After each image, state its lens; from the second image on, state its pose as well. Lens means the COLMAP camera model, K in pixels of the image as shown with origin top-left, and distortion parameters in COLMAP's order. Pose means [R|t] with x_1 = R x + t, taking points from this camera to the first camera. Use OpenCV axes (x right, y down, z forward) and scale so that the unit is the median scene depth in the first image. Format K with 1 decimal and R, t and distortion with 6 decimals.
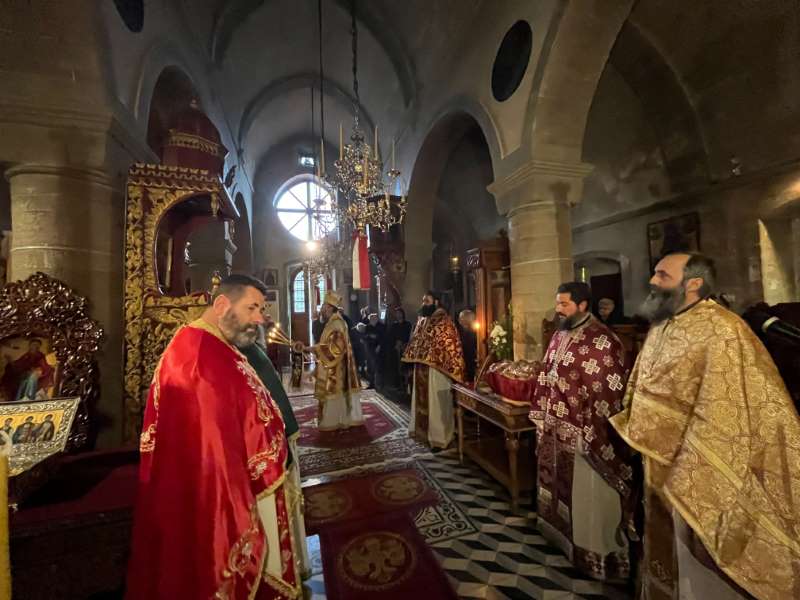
lens RADIAL K [[322.2, 0, 398.4], [0, 322.2, 300.5], [0, 0, 1]] dist [-0.002627, -0.000276]
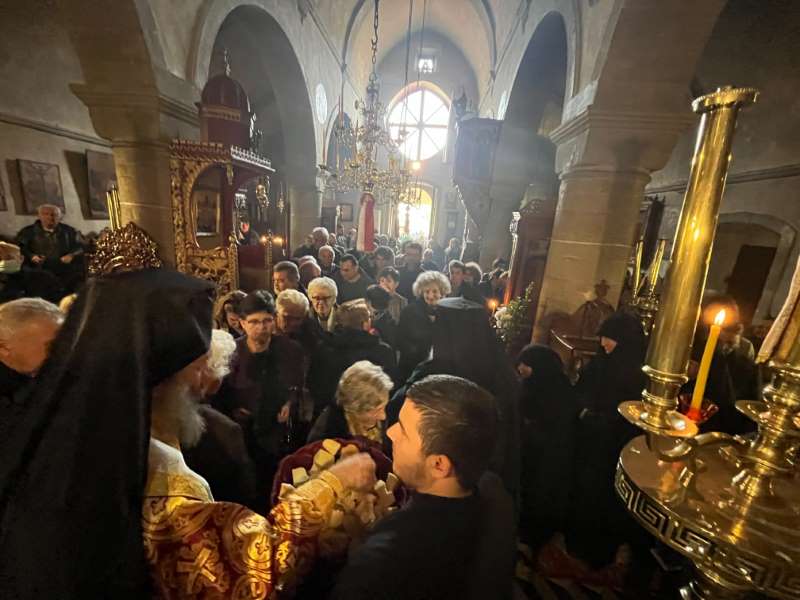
lens RADIAL K [[322.2, 0, 401.8], [0, 322.2, 301.6], [0, 0, 1]] dist [-0.002627, -0.000276]
pose [[0.917361, 0.199496, -0.344456, 0.548899], [-0.099861, 0.953013, 0.285998, -0.268860], [0.385327, -0.227965, 0.894179, 0.081746]]
